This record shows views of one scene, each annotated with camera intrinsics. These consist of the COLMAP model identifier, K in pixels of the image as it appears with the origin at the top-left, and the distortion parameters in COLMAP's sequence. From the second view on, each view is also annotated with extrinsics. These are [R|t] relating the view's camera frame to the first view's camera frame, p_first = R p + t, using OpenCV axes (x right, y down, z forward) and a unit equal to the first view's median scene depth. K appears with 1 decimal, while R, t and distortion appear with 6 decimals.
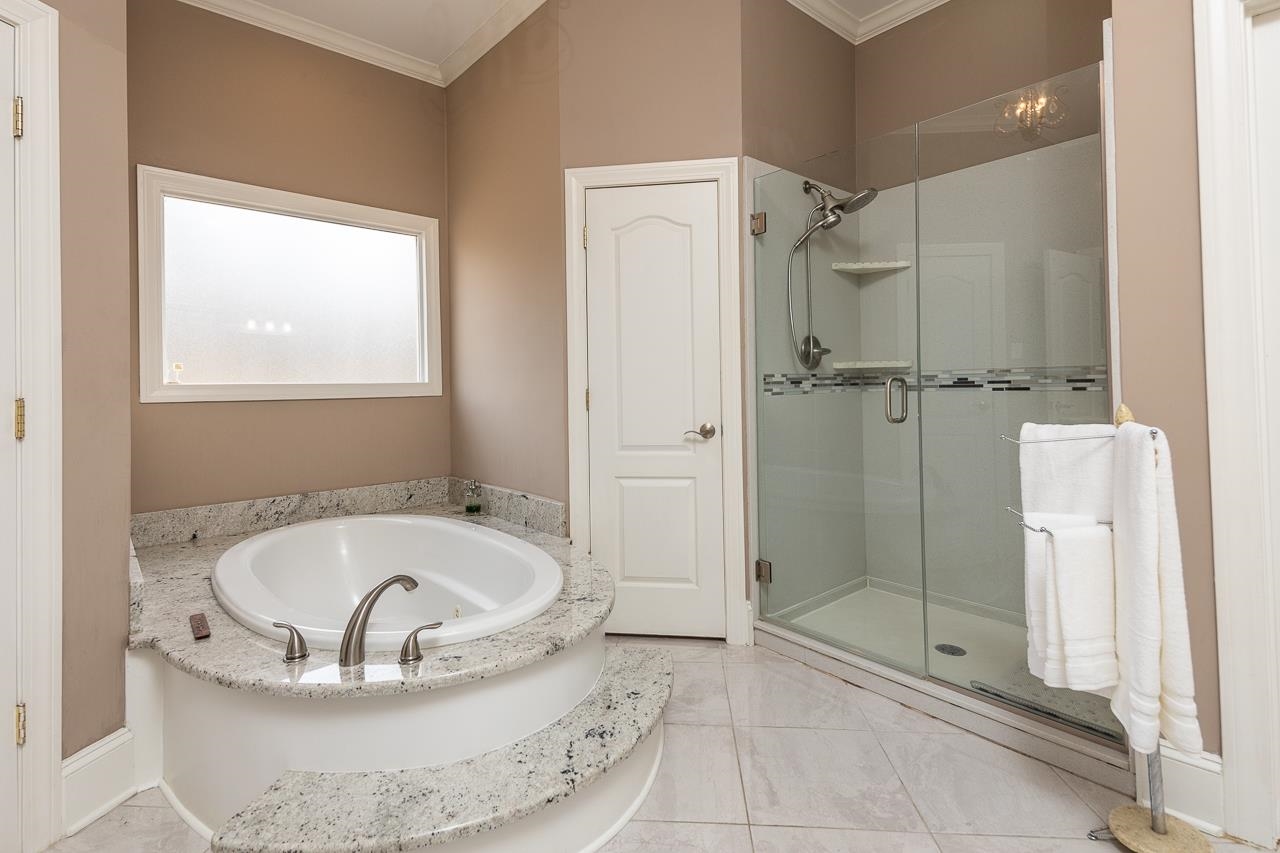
lens RADIAL K [[601.0, 0, 642.1], [0, 601.0, 381.6], [0, 0, 1]] dist [0.021030, -0.000662]
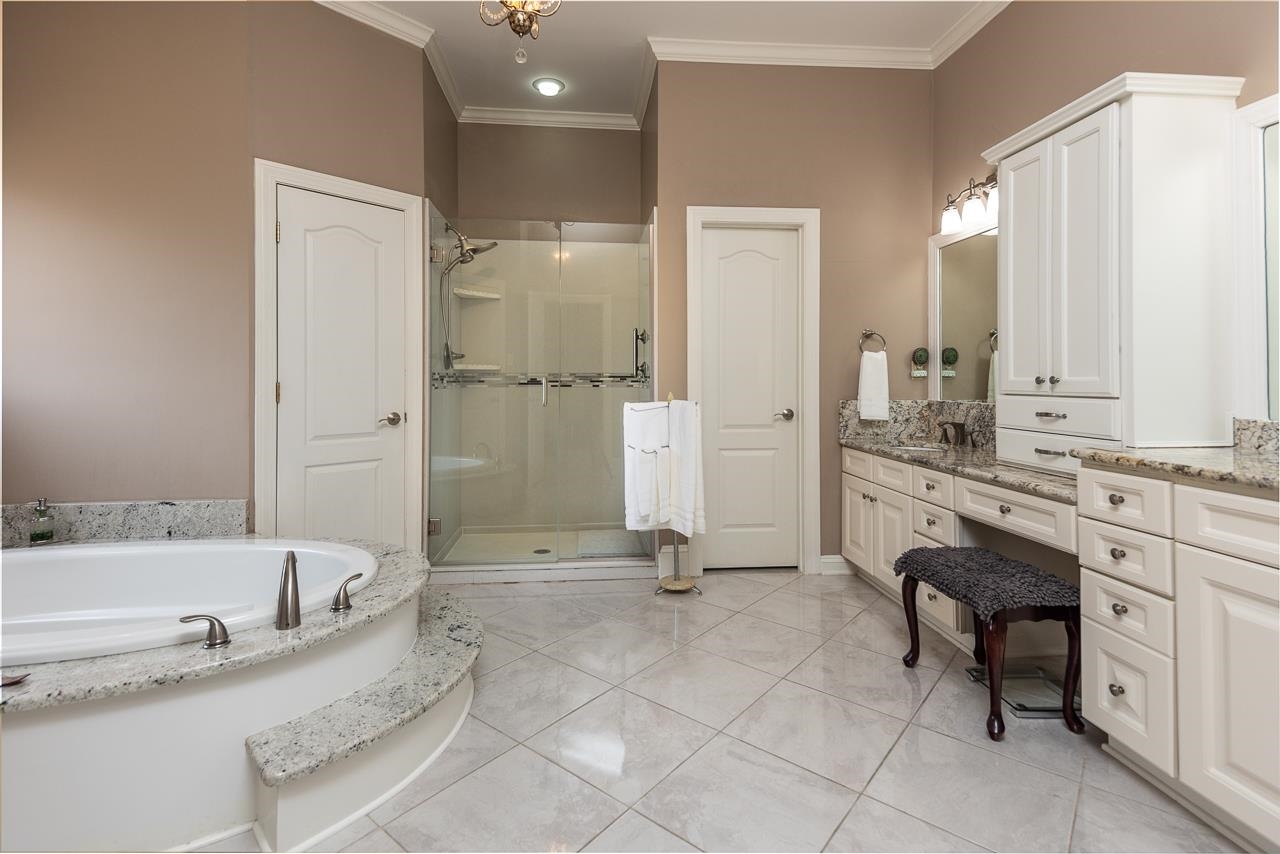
lens RADIAL K [[601.0, 0, 642.1], [0, 601.0, 382.1], [0, 0, 1]] dist [0.021030, -0.000662]
pose [[0.564572, 0.014258, 0.825260, -0.588052], [-0.017495, 0.999833, -0.005305, 0.006818], [-0.825198, -0.011443, 0.564727, -0.082515]]
